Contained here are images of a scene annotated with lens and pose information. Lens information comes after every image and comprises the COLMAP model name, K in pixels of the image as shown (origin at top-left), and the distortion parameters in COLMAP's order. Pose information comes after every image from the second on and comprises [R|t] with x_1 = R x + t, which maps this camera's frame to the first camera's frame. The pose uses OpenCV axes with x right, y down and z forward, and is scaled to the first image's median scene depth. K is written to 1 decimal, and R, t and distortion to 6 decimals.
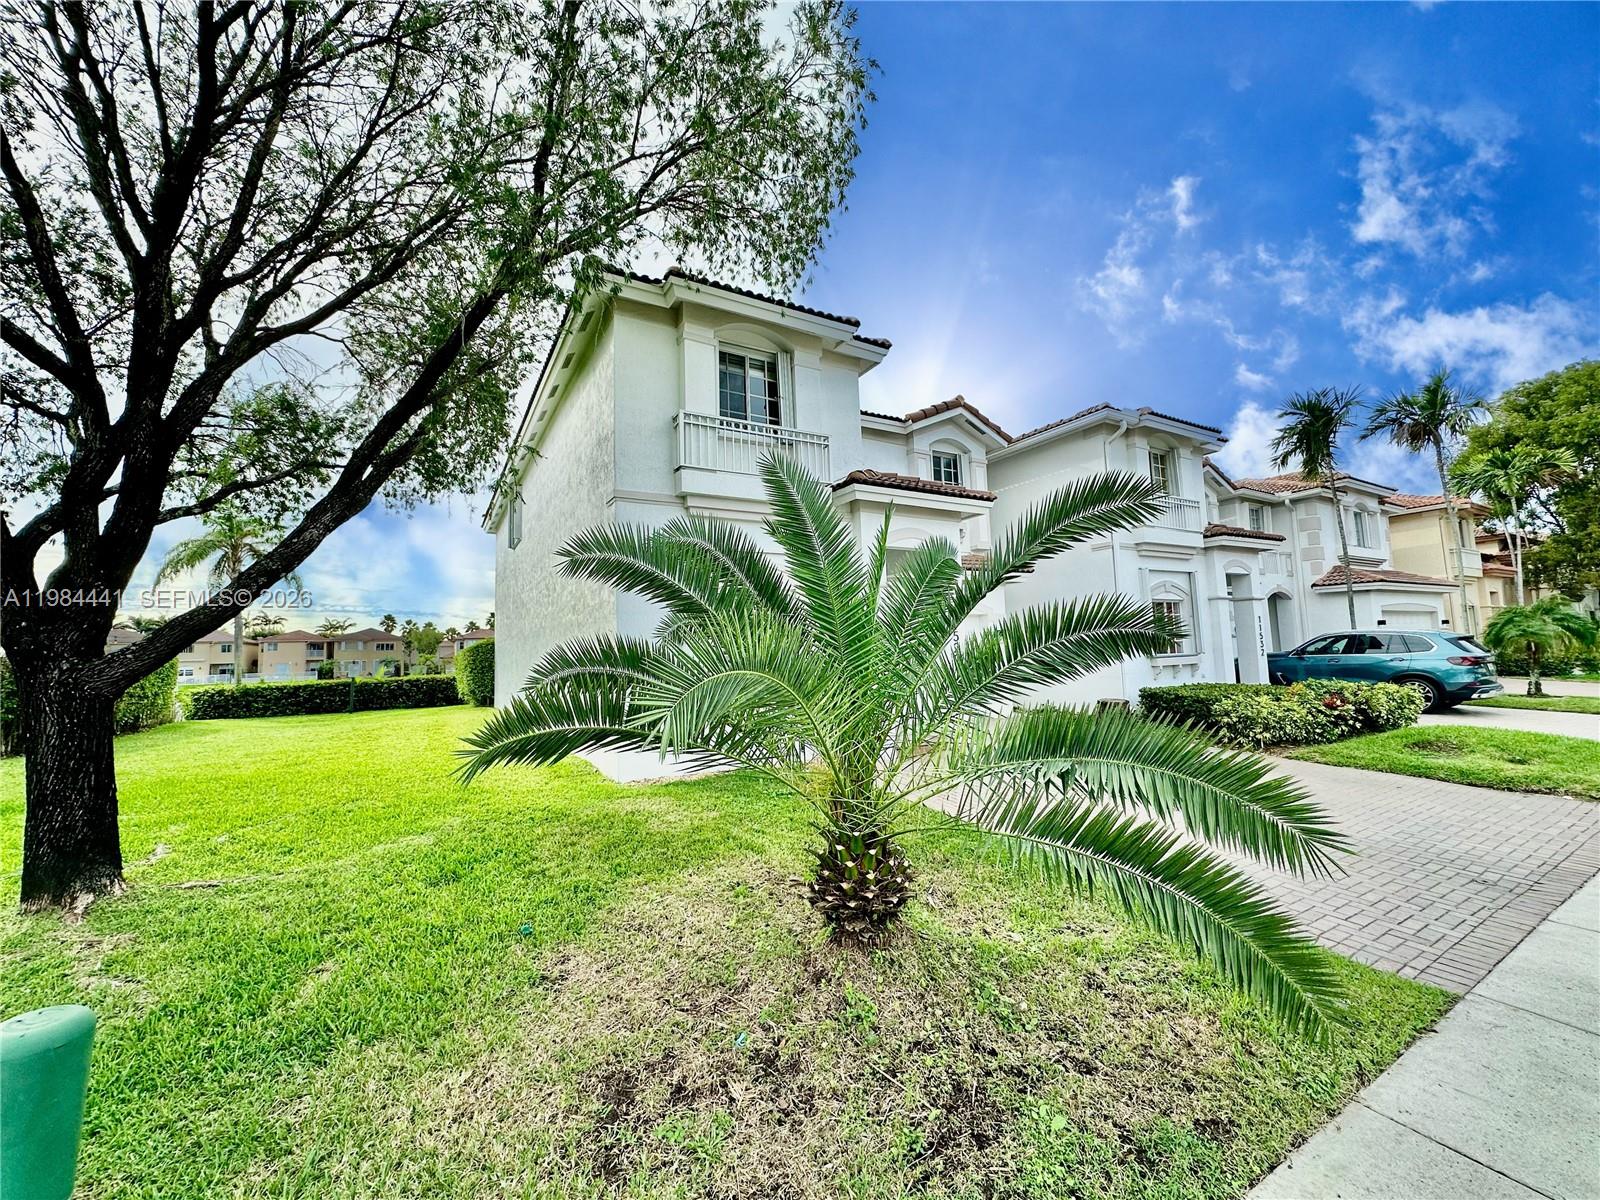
lens RADIAL K [[633.1, 0, 800.0], [0, 633.1, 600.0], [0, 0, 1]] dist [-0.003491, 0.000248]
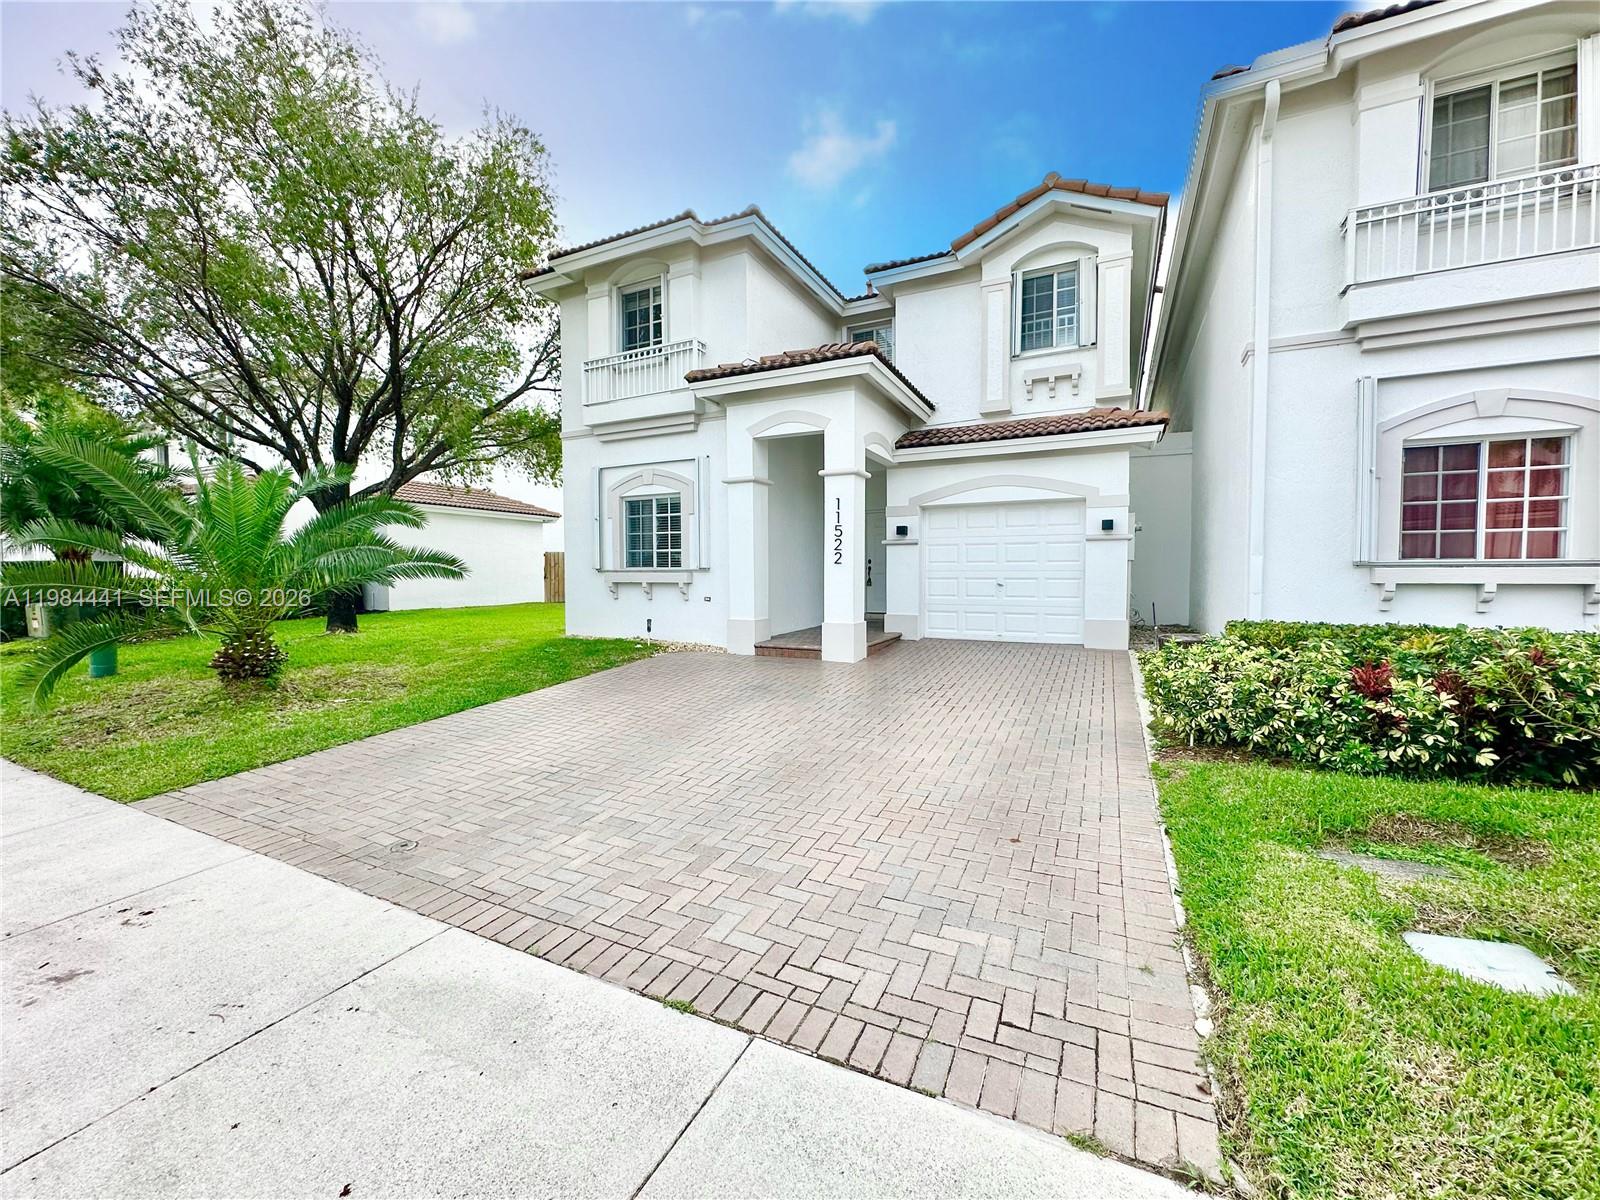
lens RADIAL K [[640.9, 0, 801.5], [0, 640.9, 596.1], [0, 0, 1]] dist [0.000398, 0.000286]
pose [[0.554674, 0.061039, -0.829826, 0.717233], [0.055251, 0.992403, 0.109929, 0.035475], [0.830231, -0.106824, 0.547088, 0.366516]]
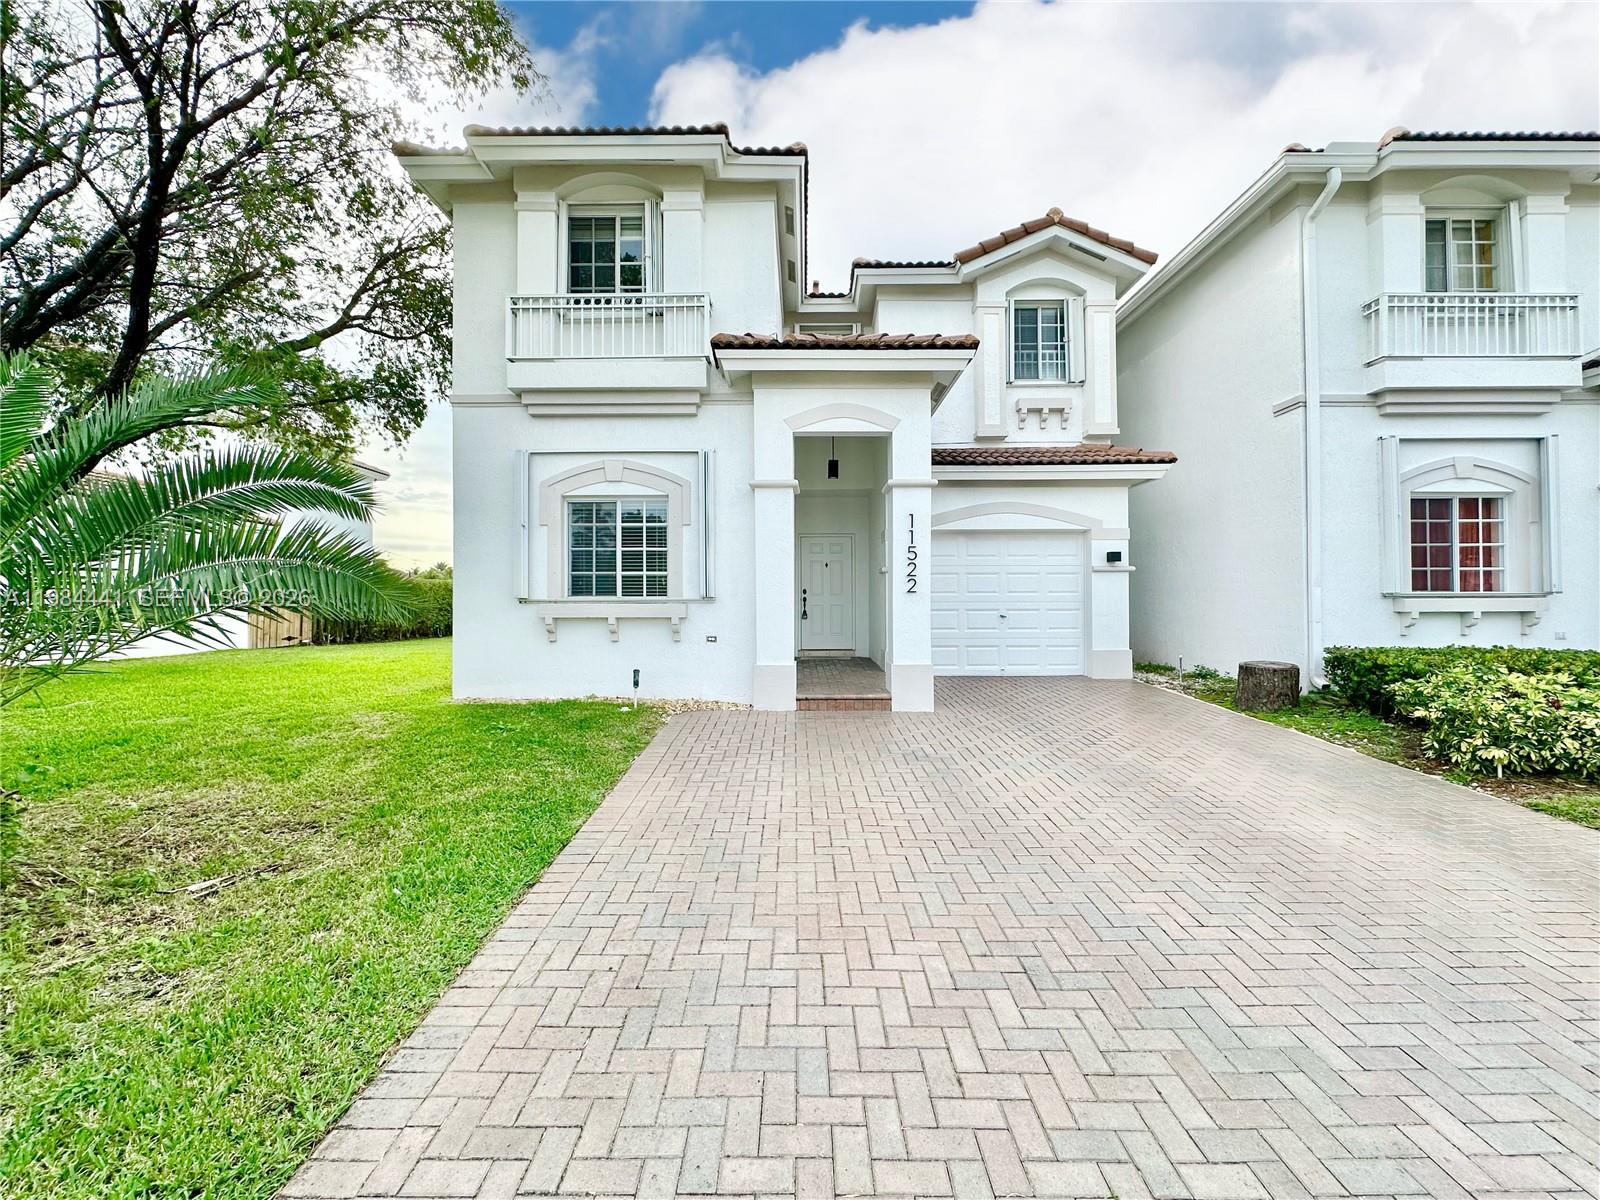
lens RADIAL K [[638.4, 0, 801.2], [0, 638.4, 597.4], [0, 0, 1]] dist [-0.003731, 0.000873]
pose [[0.864675, 0.022864, -0.501812, 0.380531], [0.018536, 0.996831, 0.077359, 0.037339], [0.501990, -0.076192, 0.861511, 0.245559]]
